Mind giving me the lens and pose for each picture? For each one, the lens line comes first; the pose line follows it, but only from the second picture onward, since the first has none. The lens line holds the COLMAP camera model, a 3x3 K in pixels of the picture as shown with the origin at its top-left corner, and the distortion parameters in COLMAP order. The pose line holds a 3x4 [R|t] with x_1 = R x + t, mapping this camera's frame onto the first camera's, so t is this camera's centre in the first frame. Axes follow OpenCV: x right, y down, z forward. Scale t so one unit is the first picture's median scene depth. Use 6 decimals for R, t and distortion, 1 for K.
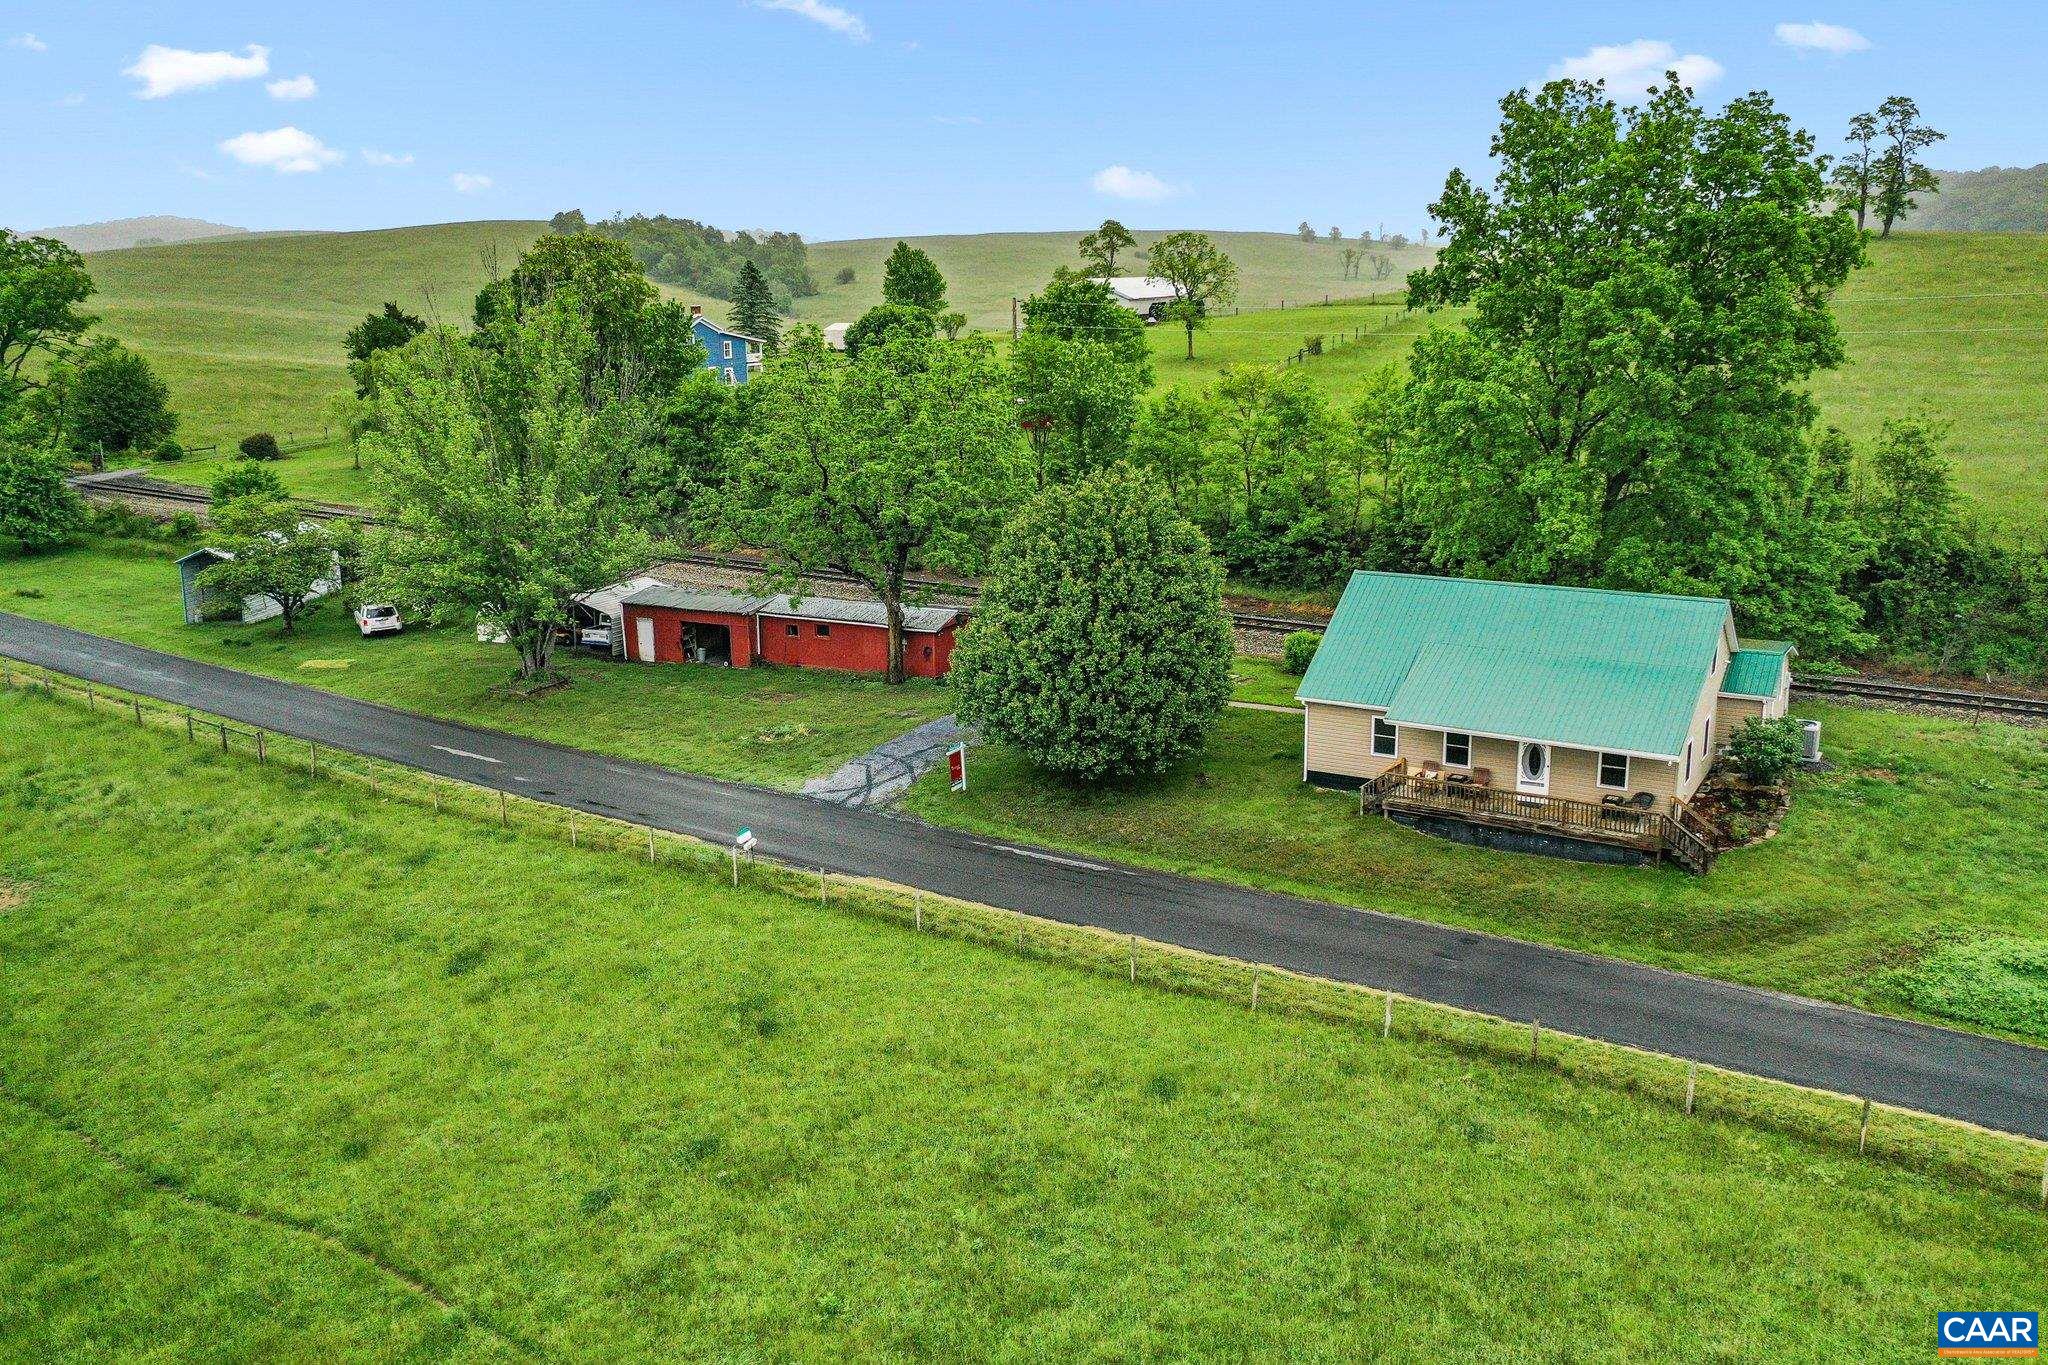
lens RADIAL K [[1676.9, 0, 1019.8], [0, 1676.9, 687.9], [0, 0, 1]] dist [-0.007621, 0.003632]
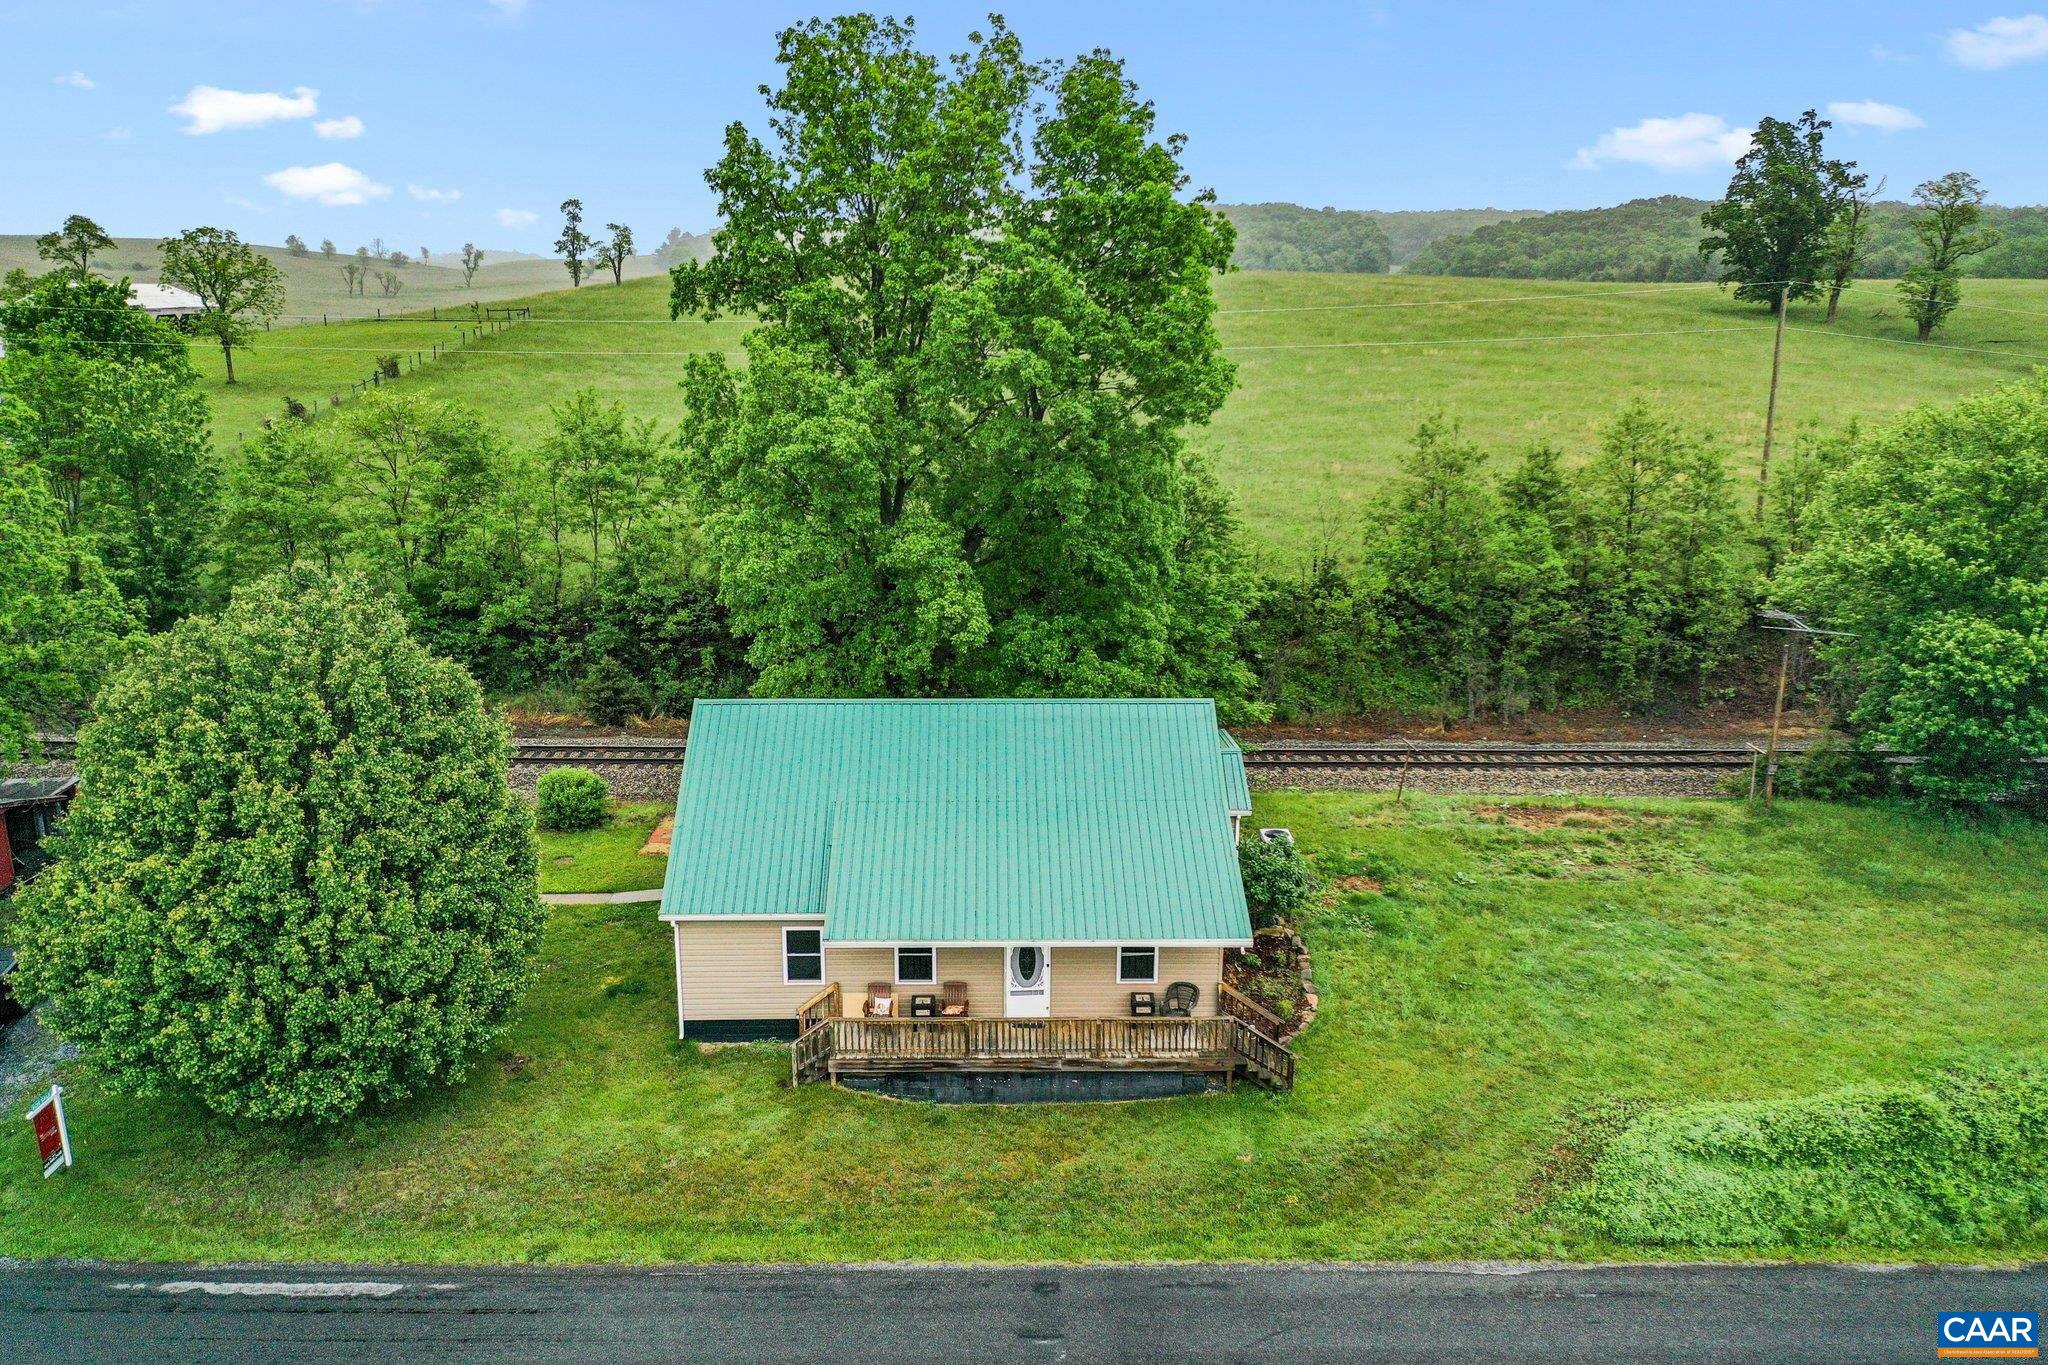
lens RADIAL K [[1610.9, 0, 1021.0], [0, 1610.9, 686.5], [0, 0, 1]] dist [-0.008042, 0.000010]
pose [[0.835040, -0.109333, 0.539217, -0.042438], [0.111677, 0.993337, 0.028467, -0.084079], [-0.538736, 0.036447, 0.841686, 0.406208]]
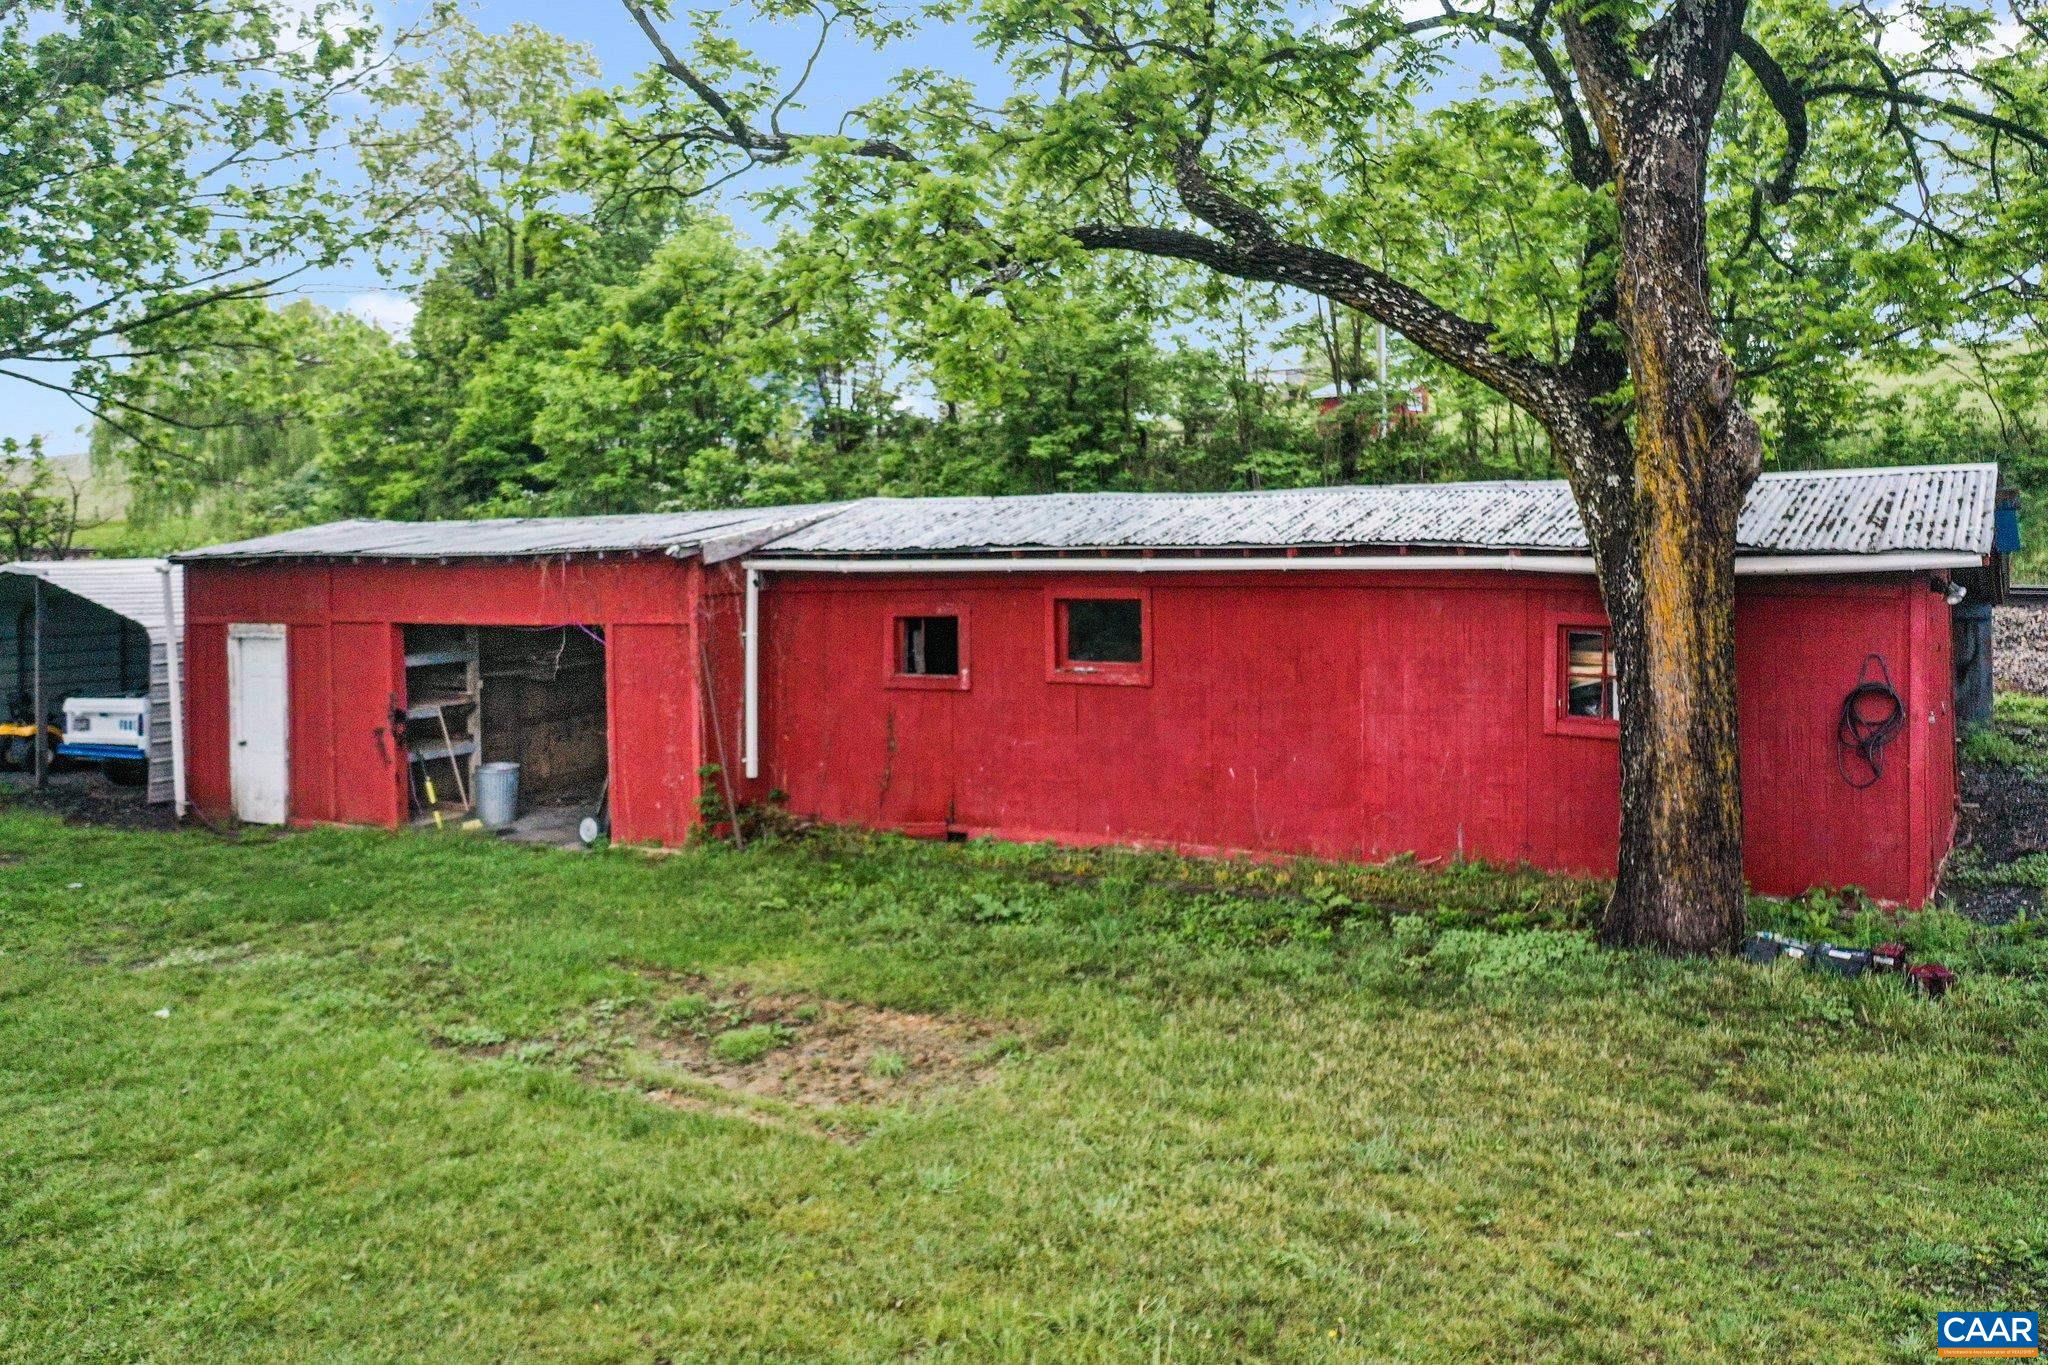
lens RADIAL K [[1641.0, 0, 1024.0], [0, 1641.0, 682.5], [0, 0, 1]] dist [-0.002788, -0.004314]
pose [[0.999246, 0.016400, -0.035182, -0.162435], [-0.022115, 0.985408, -0.168766, 0.000598], [0.031901, 0.169417, 0.985028, 1.120549]]
